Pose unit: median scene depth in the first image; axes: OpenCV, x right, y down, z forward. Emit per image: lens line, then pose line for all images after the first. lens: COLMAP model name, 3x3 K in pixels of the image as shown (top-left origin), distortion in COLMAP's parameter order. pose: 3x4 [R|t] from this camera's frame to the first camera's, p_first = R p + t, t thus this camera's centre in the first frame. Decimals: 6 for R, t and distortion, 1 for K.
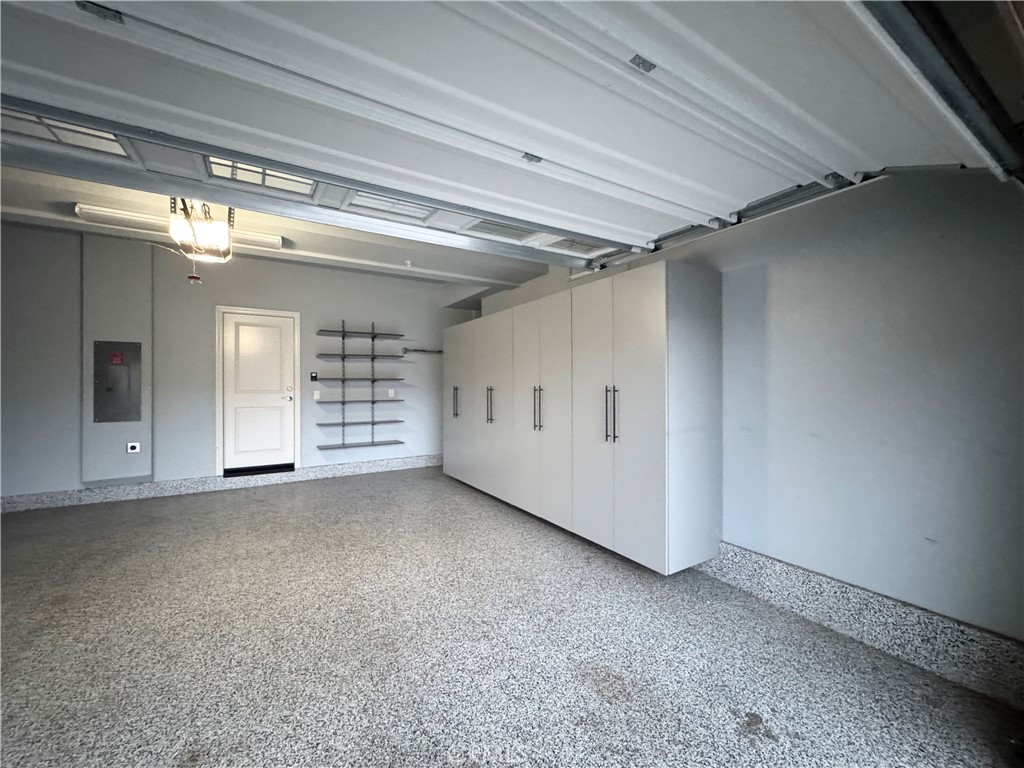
lens RADIAL K [[407.8, 0, 510.9], [0, 407.8, 384.3], [0, 0, 1]] dist [-0.001512, -0.000402]
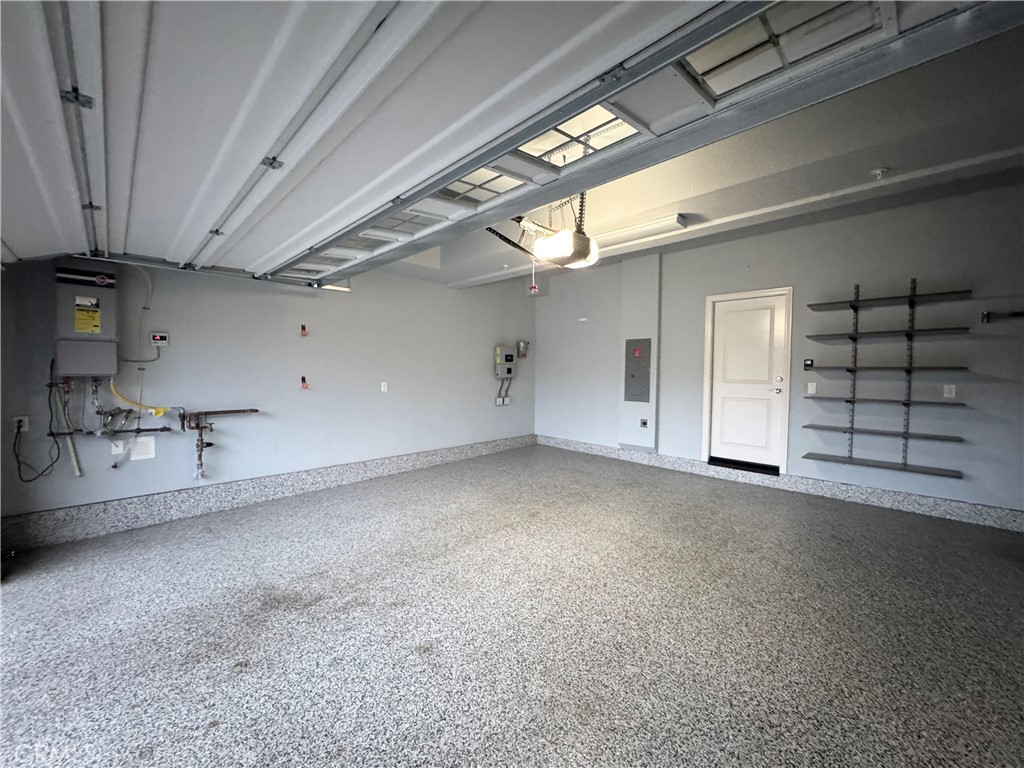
lens RADIAL K [[407.8, 0, 511.4], [0, 407.8, 383.5], [0, 0, 1]] dist [-0.001512, -0.000402]
pose [[0.227274, 0.038266, -0.973079, 0.177371], [-0.006103, 0.999264, 0.037870, -0.010332], [0.973812, -0.002668, 0.227340, 0.290714]]
